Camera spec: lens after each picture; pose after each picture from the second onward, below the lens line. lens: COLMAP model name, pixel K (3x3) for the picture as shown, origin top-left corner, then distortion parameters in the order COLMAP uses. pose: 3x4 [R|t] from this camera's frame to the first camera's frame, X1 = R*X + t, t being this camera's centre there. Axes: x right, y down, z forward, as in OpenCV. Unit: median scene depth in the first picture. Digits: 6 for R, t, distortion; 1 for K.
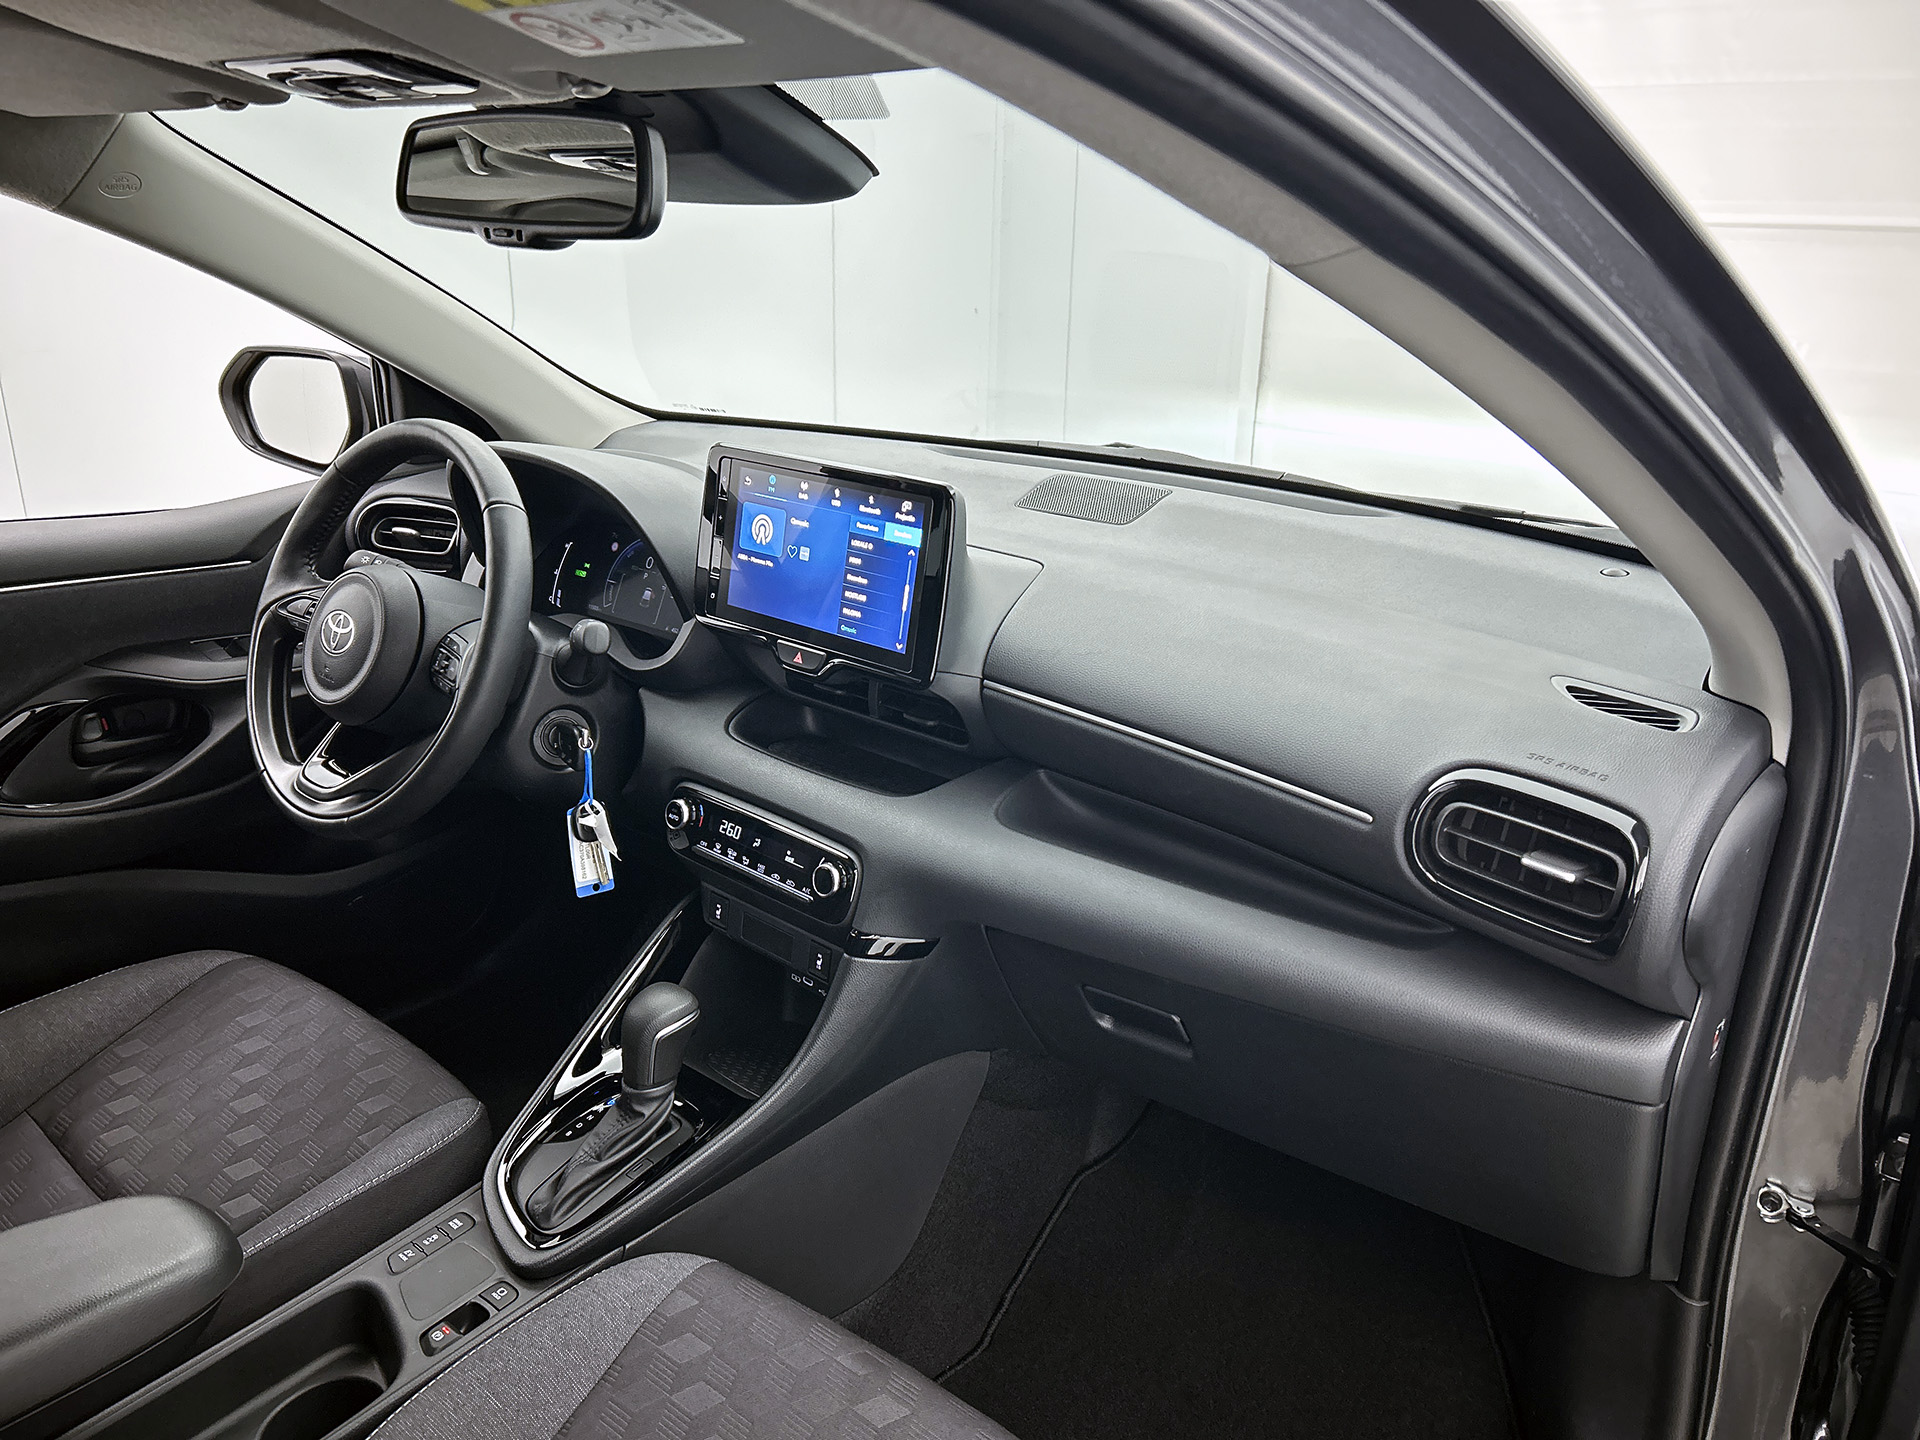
lens RADIAL K [[1473.6, 0, 964.2], [0, 1473.6, 730.9], [0, 0, 1]] dist [0.048700, -0.052702]
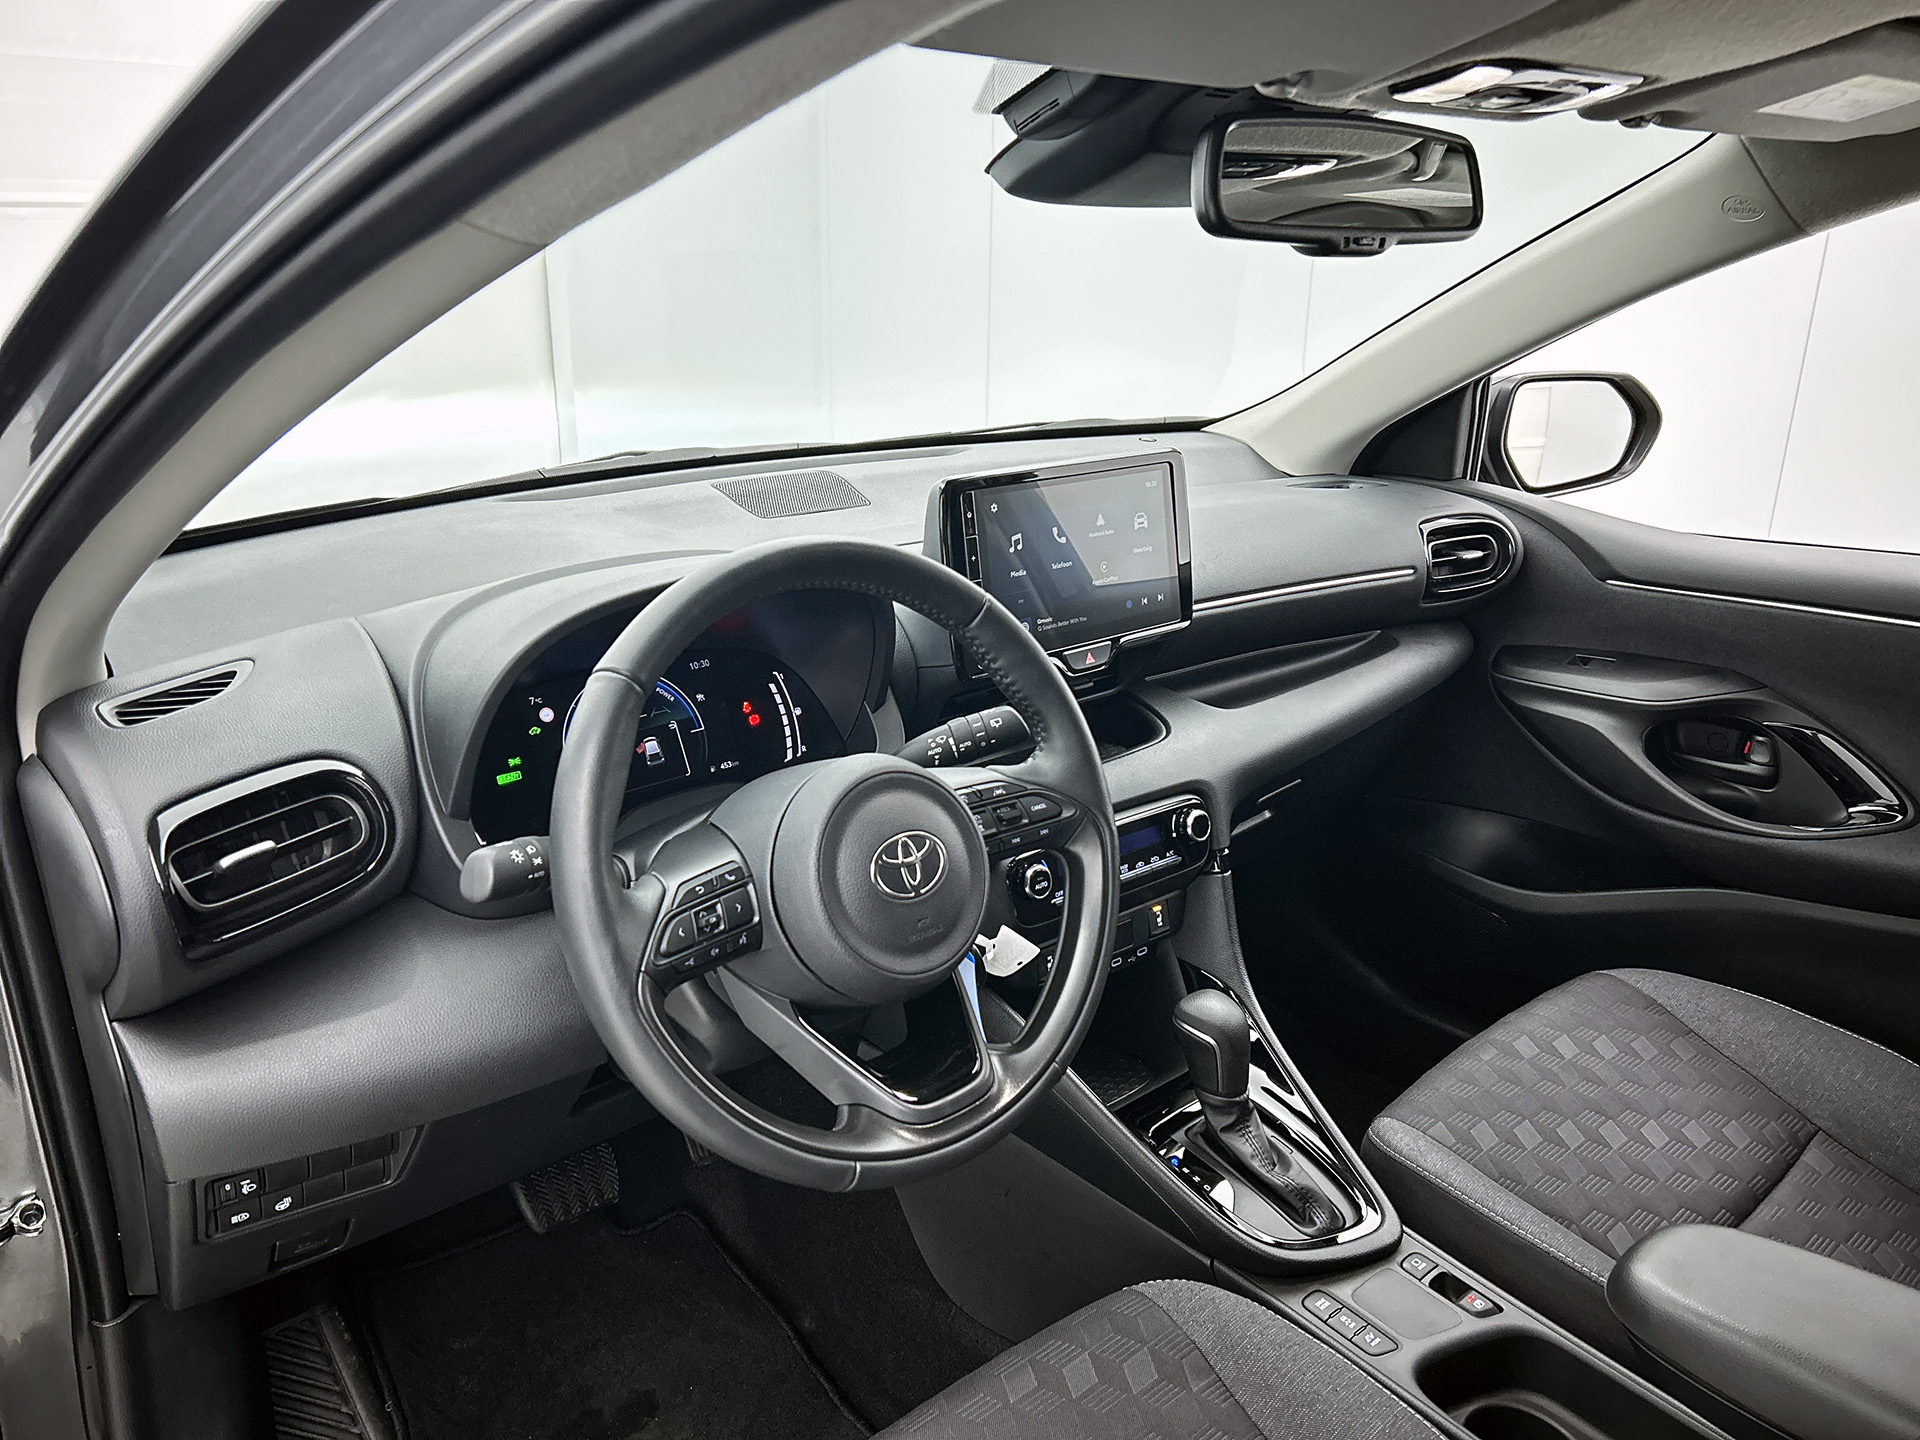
lens RADIAL K [[1473.6, 0, 988.7], [0, 1473.6, 715.6], [0, 0, 1]] dist [0.048700, -0.052702]
pose [[0.137666, -0.337029, 0.931375, -1.105750], [0.324357, 0.903818, 0.279115, -0.327319], [-0.935864, 0.263673, 0.233743, 0.872355]]
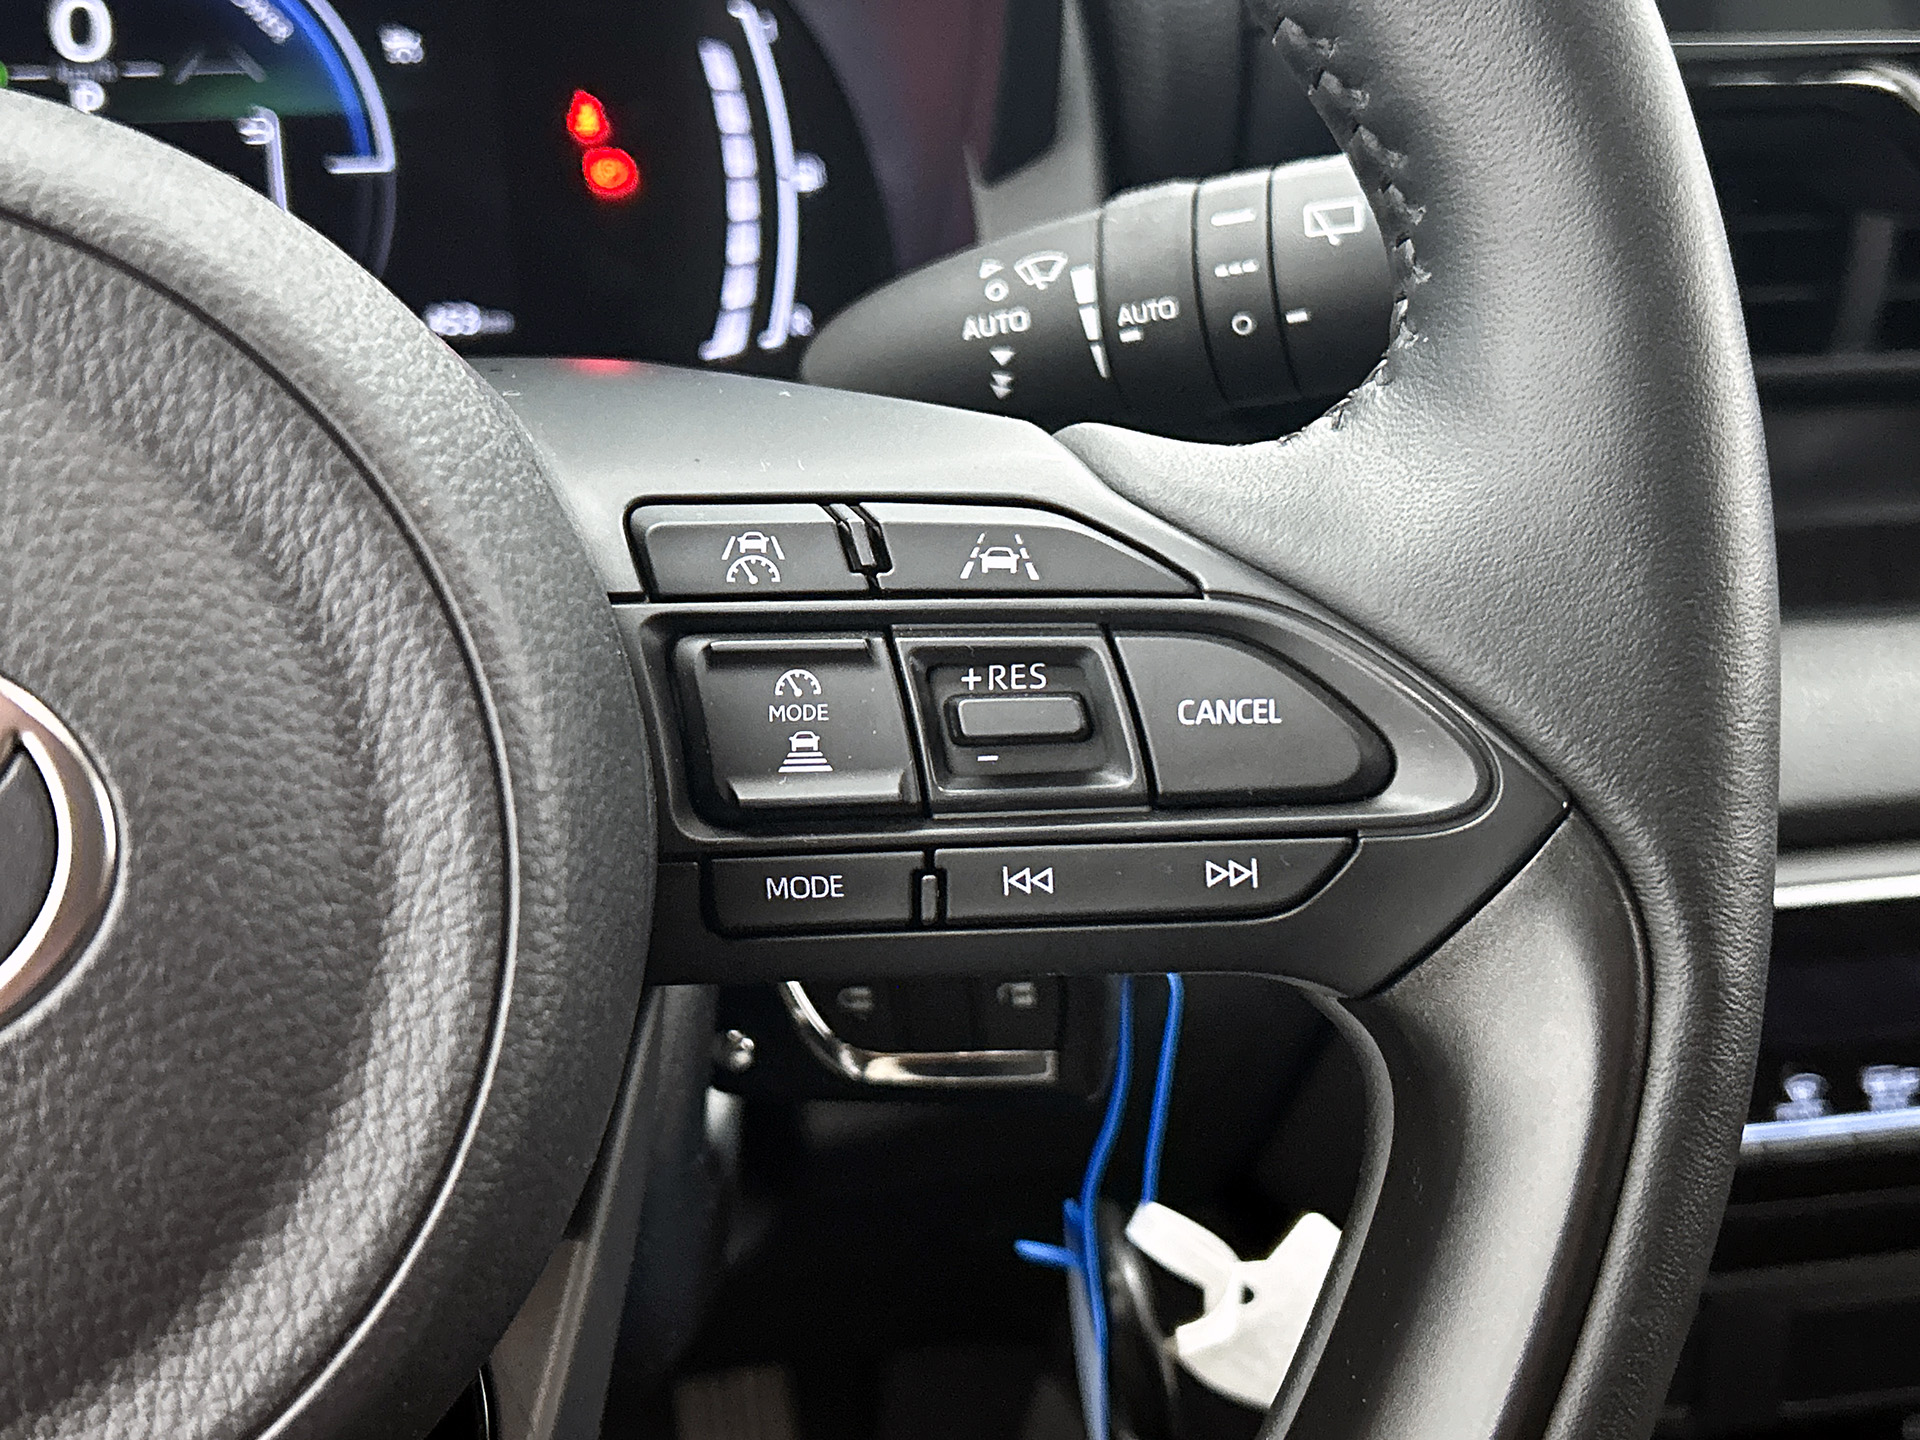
lens RADIAL K [[2450.1, 0, 879.4], [0, 2450.1, 735.2], [0, 0, 1]] dist [0.127724, 0.000000]
pose [[0.601166, -0.348464, 0.719147, -0.534610], [0.264731, 0.935945, 0.232215, -0.099177], [-0.754001, 0.050781, 0.654907, 0.934775]]
